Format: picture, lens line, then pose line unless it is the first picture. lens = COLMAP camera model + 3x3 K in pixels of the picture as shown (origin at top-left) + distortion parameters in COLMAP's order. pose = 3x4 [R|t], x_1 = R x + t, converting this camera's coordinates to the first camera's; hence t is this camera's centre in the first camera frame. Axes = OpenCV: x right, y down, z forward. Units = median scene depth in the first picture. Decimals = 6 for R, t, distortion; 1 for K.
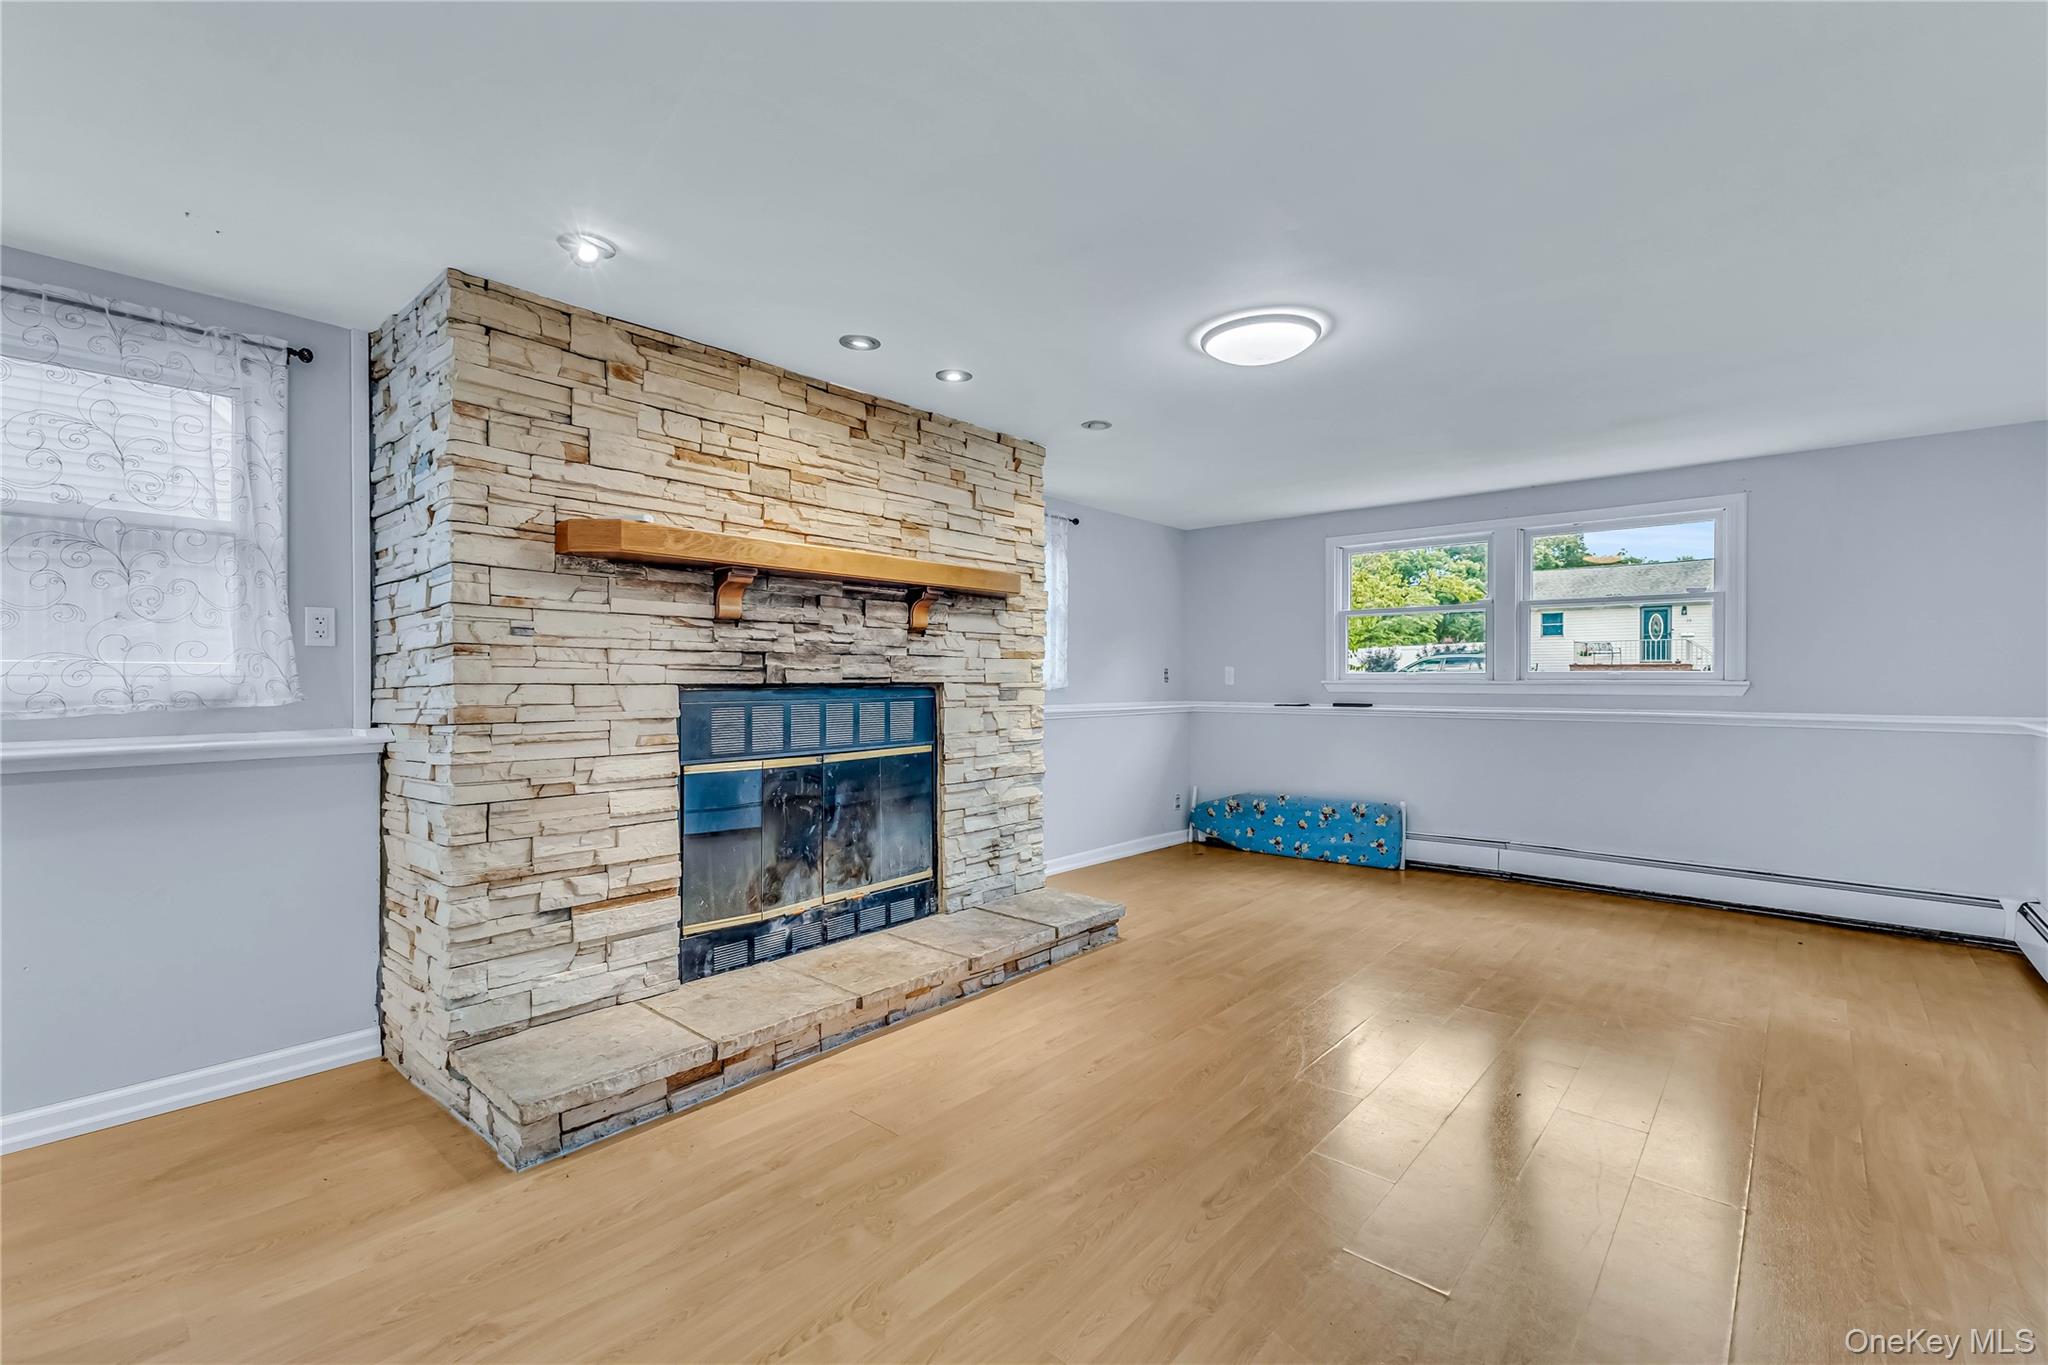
lens RADIAL K [[891.7, 0, 1024.0], [0, 891.7, 682.5], [0, 0, 1]] dist [0.010577, 0.000073]
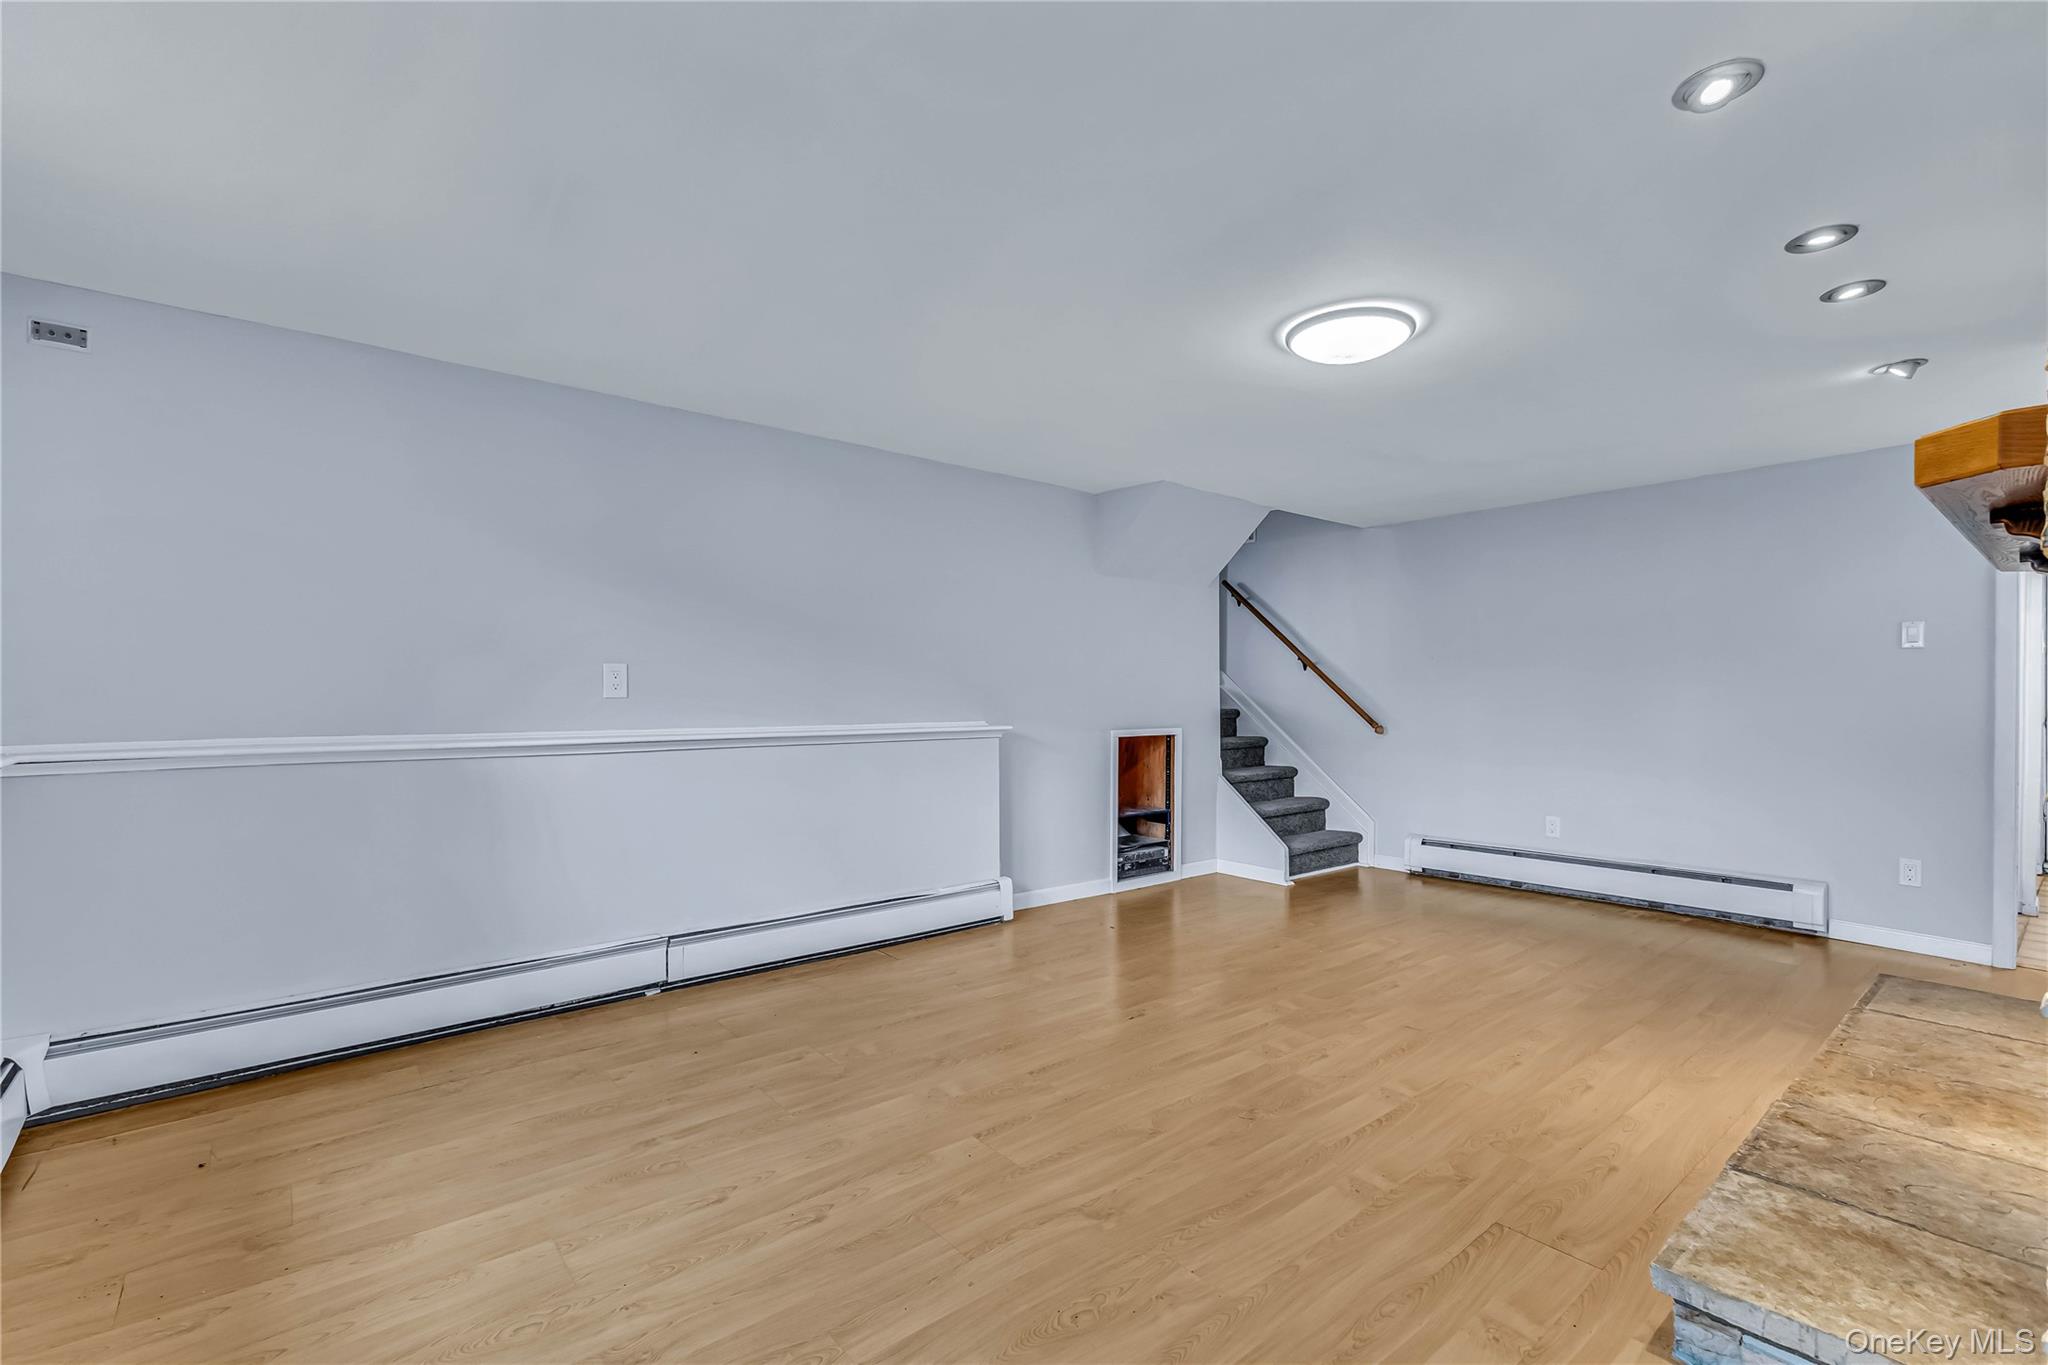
lens RADIAL K [[891.7, 0, 1024.0], [0, 891.7, 682.5], [0, 0, 1]] dist [0.010577, 0.000073]
pose [[-0.986870, -0.001768, 0.161504, 0.368355], [-0.002254, 0.999993, -0.002823, -0.006117], [-0.161498, -0.003150, -0.986868, 1.634304]]
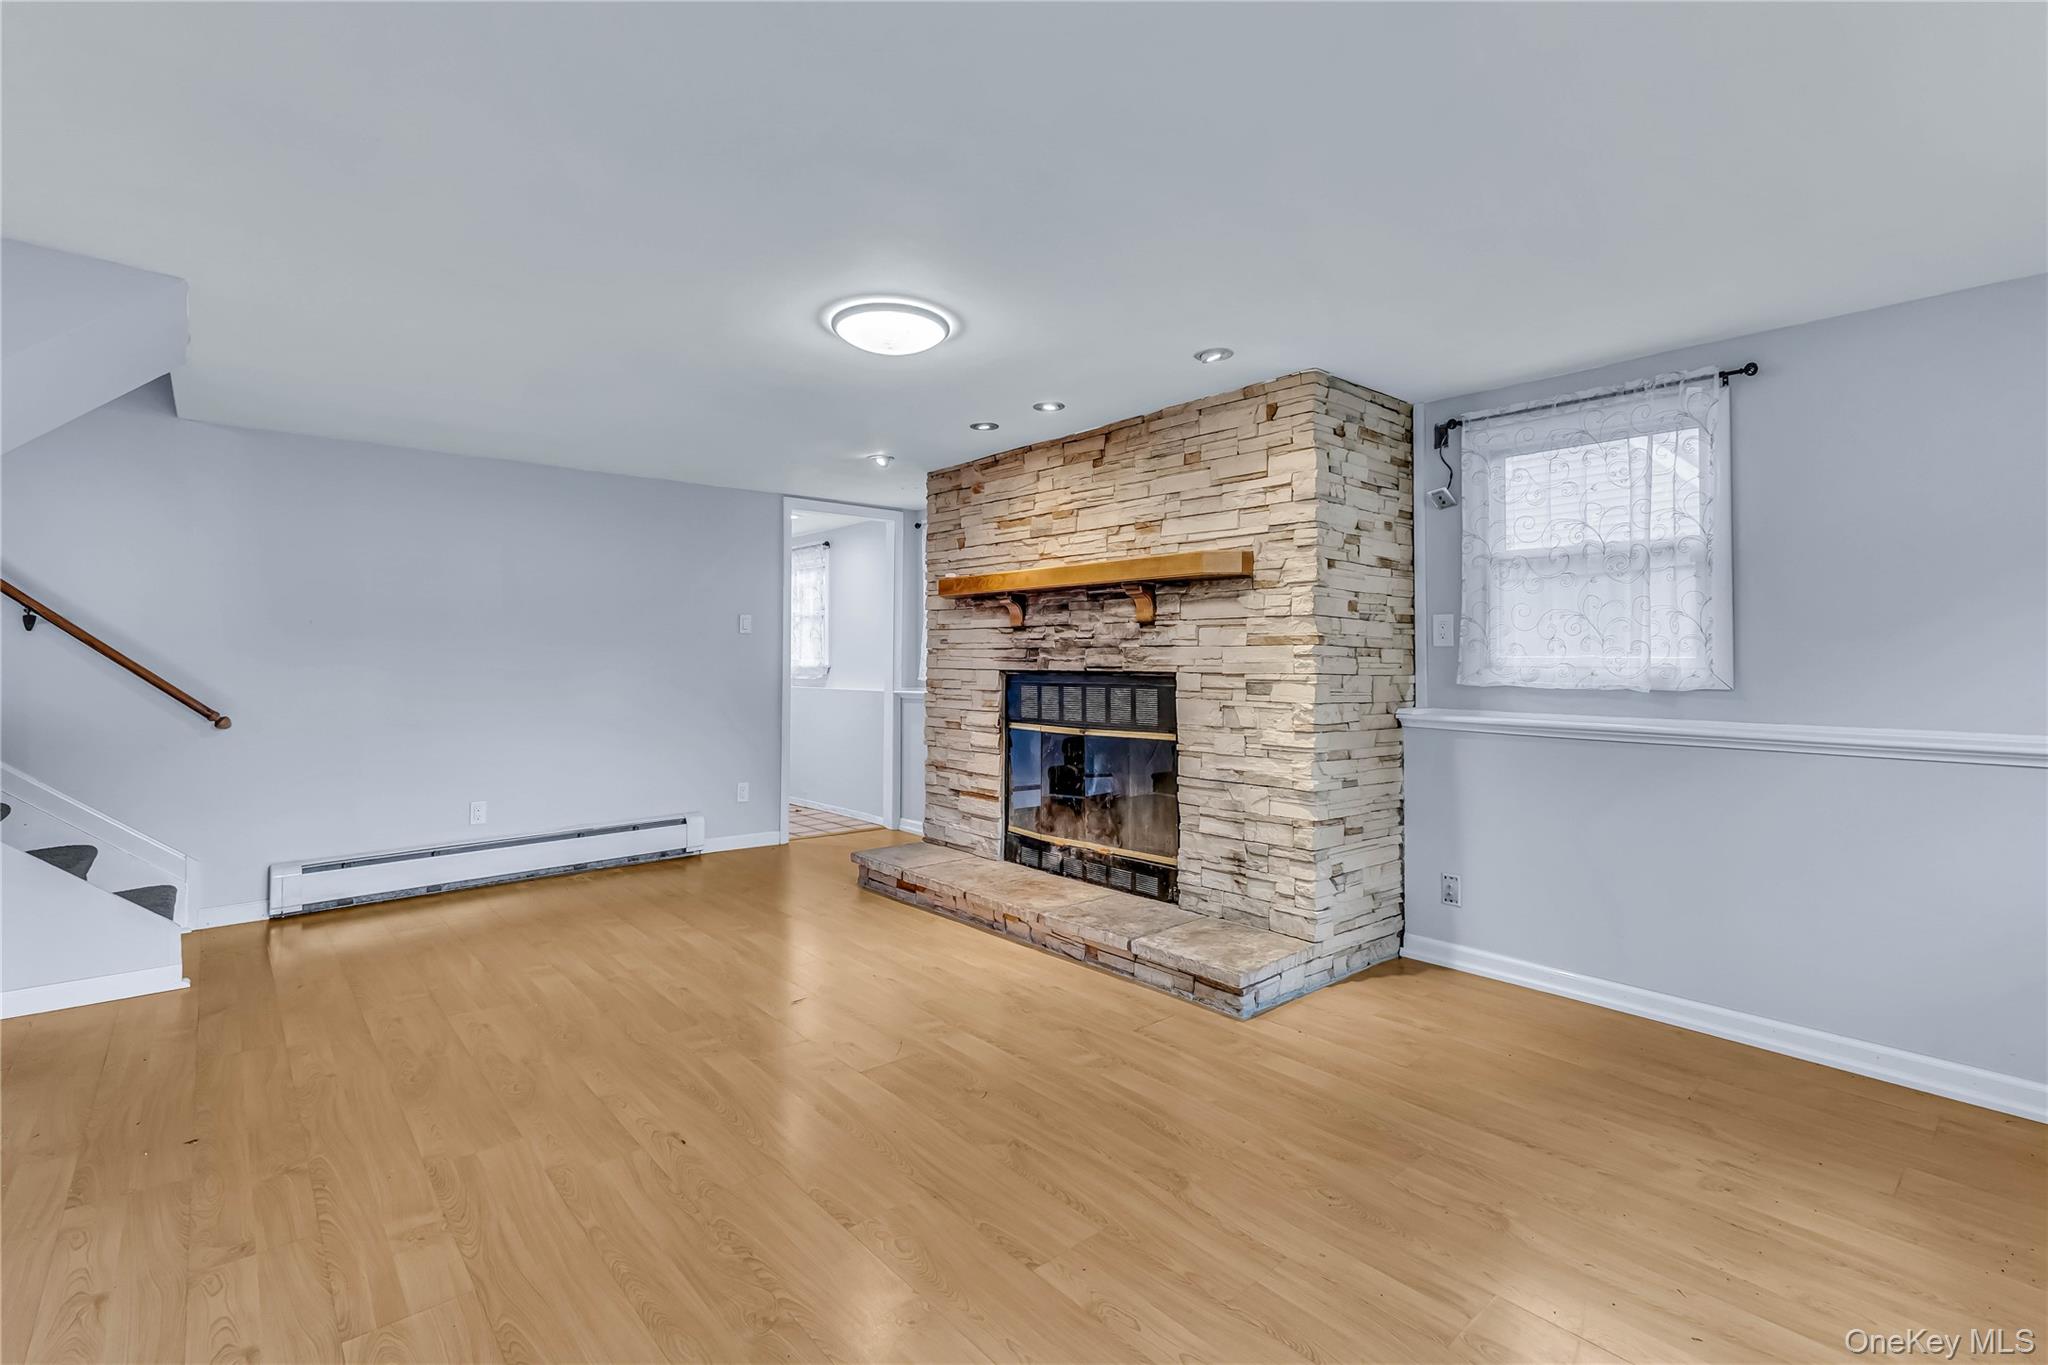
lens RADIAL K [[924.9, 0, 1028.6], [0, 924.9, 647.1], [0, 0, 1]] dist [0.009407, 0.000113]
pose [[-0.131433, -0.016173, -0.991193, 1.030842], [-0.008765, 0.999847, -0.015152, -0.011773], [0.991286, 0.006696, -0.131554, 1.050062]]
